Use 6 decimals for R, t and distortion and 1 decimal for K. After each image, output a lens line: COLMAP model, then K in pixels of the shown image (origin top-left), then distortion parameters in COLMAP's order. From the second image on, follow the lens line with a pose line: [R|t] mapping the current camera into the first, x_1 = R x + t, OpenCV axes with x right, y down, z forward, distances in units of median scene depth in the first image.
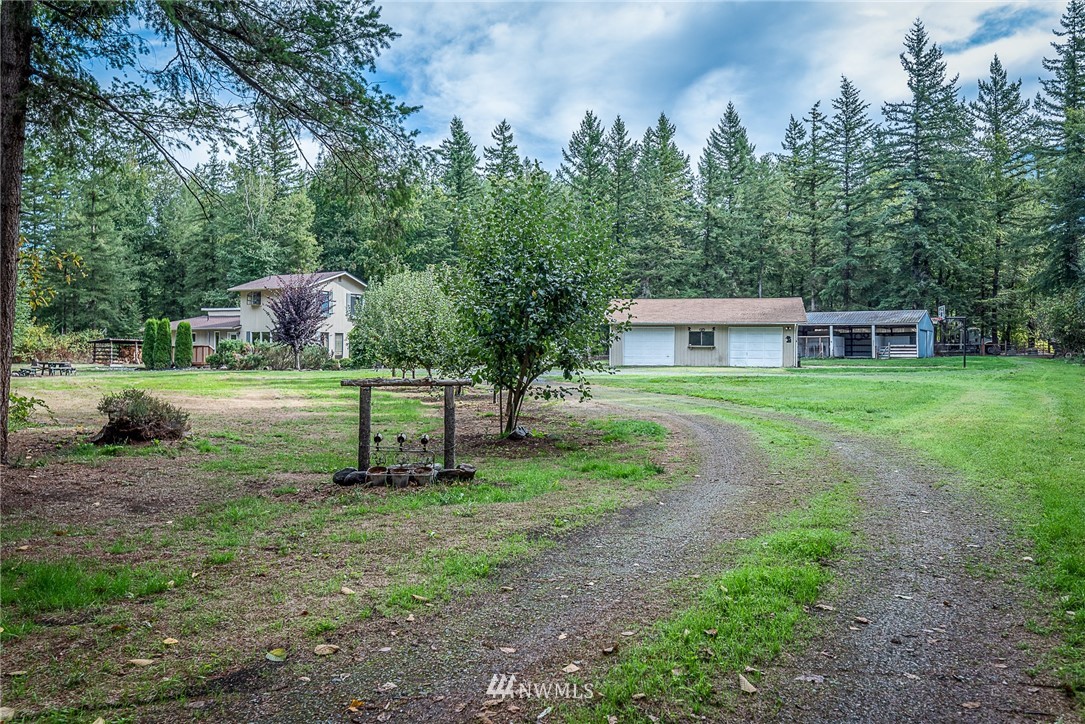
lens RADIAL K [[914.9, 0, 543.9], [0, 914.9, 360.2], [0, 0, 1]] dist [0.002195, -0.004475]
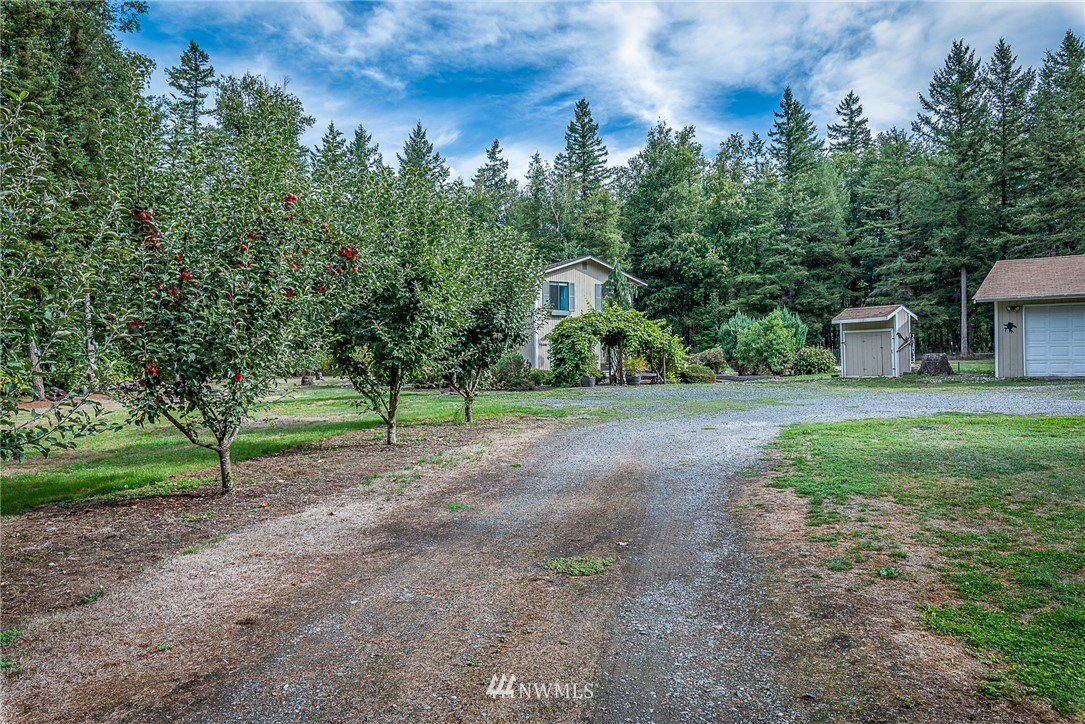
lens RADIAL K [[739.1, 0, 540.8], [0, 739.1, 360.3], [0, 0, 1]] dist [-0.000496, 0.003192]
pose [[0.886768, -0.020162, -0.461774, 0.022453], [0.020830, 0.999776, -0.003651, -0.005139], [0.461745, -0.006381, 0.886990, 0.304672]]
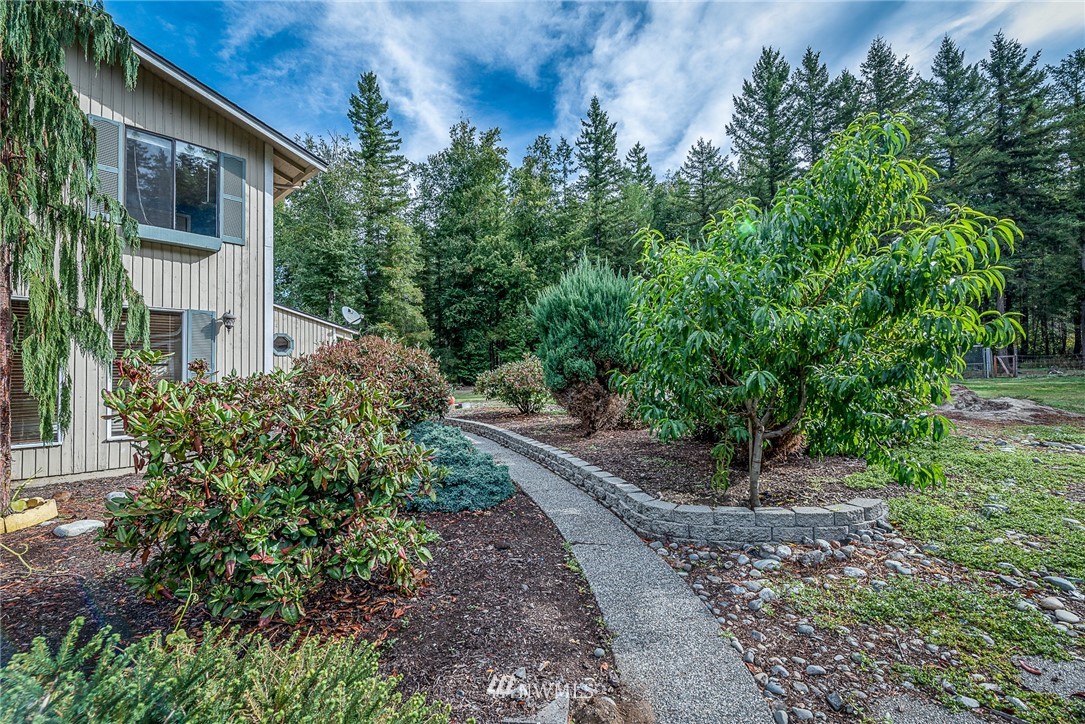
lens RADIAL K [[471.3, 0, 545.0], [0, 471.3, 363.0], [0, 0, 1]] dist [0.001252, 0.000006]
pose [[0.979747, -0.029019, -0.198127, -0.067701], [0.024477, 0.999379, -0.025334, -0.007933], [0.198740, 0.019971, 0.979849, 0.659720]]
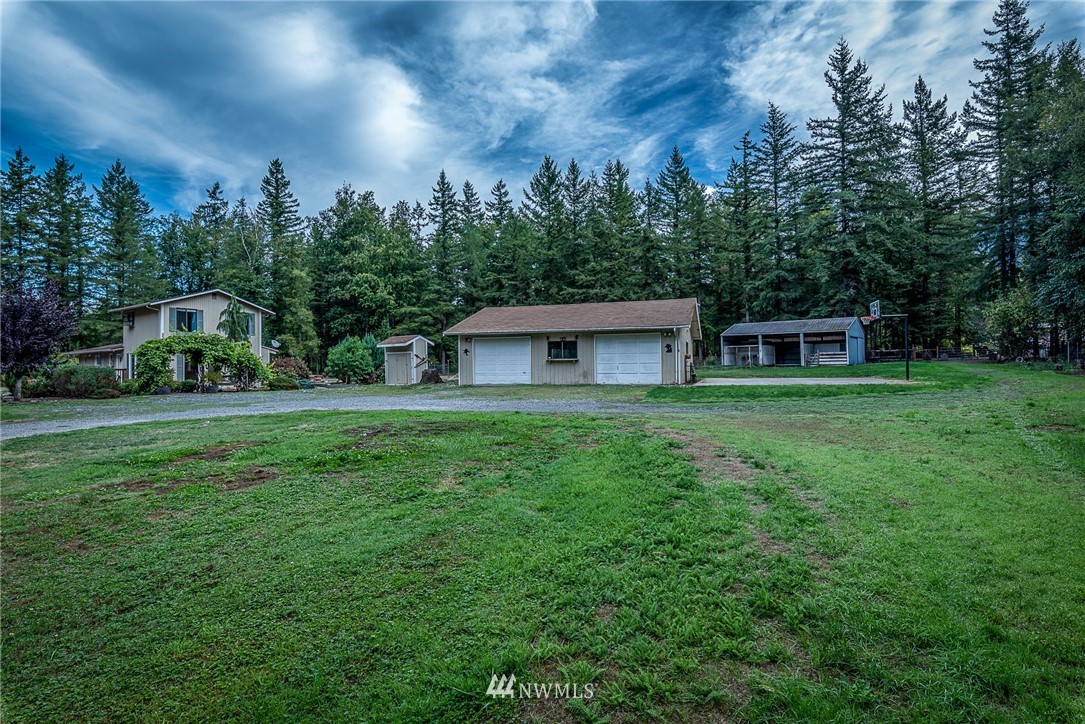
lens RADIAL K [[579.7, 0, 547.0], [0, 579.7, 362.3], [0, 0, 1]] dist [-0.000148, 0.000584]
pose [[0.995004, -0.019697, -0.097868, 0.129725], [0.018824, 0.999774, -0.009836, -0.004908], [0.098040, 0.007944, 0.995151, 0.307170]]
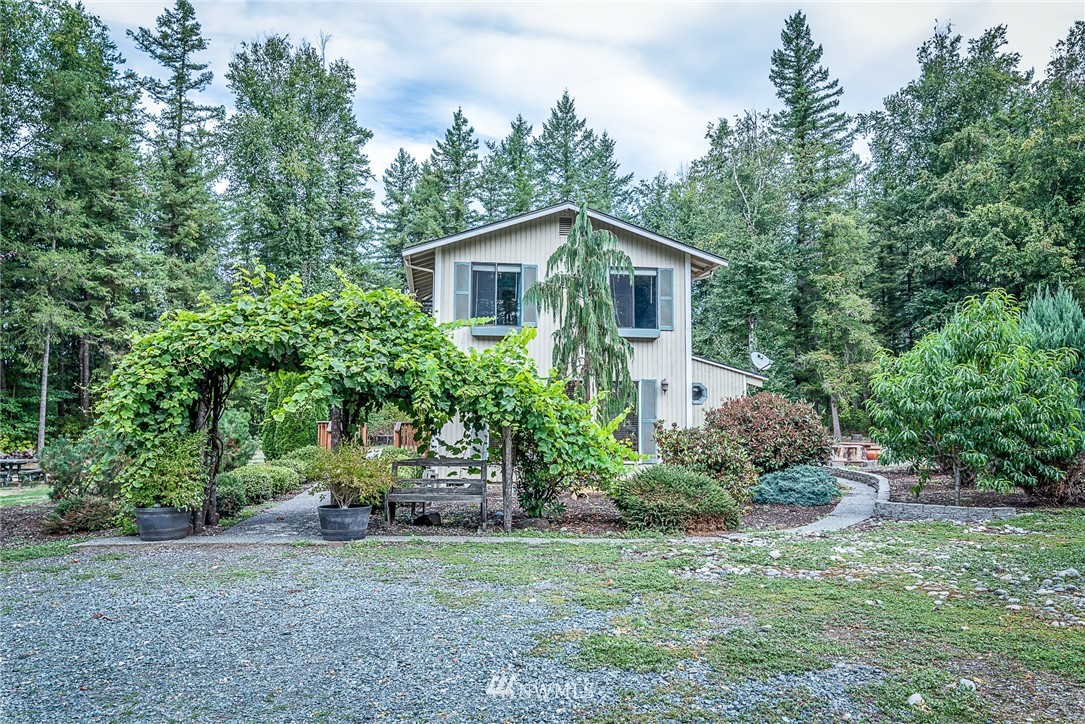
lens RADIAL K [[819.7, 0, 541.7], [0, 819.7, 355.5], [0, 0, 1]] dist [0.010824, -0.004939]
pose [[0.625883, -0.071302, -0.776651, 0.008774], [0.005788, 0.996209, -0.086794, -0.008772], [0.779896, 0.049828, 0.623923, 0.569709]]
